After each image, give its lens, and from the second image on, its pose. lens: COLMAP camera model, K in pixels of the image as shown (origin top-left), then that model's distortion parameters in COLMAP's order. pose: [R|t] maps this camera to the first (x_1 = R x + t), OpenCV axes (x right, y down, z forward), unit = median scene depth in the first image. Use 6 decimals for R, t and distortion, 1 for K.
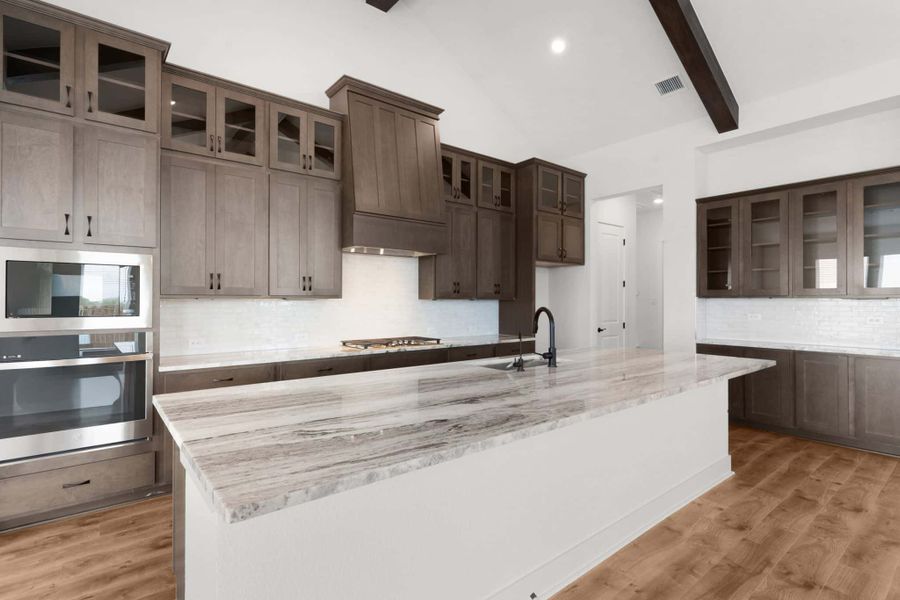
lens RADIAL K [[443.6, 0, 447.2], [0, 443.6, 299.7], [0, 0, 1]] dist [0.005884, 0.000549]
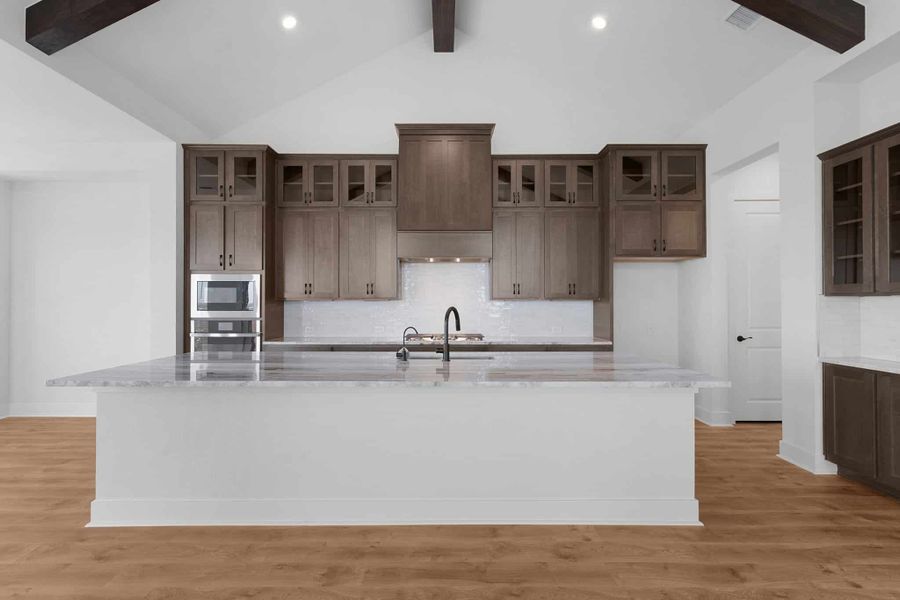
lens RADIAL K [[443.6, 0, 444.5], [0, 443.6, 299.7], [0, 0, 1]] dist [0.005884, 0.000549]
pose [[0.772541, -0.005698, -0.634939, 0.636237], [0.002026, 0.999977, -0.006509, 0.005494], [0.634962, 0.003742, 0.772535, 0.101831]]
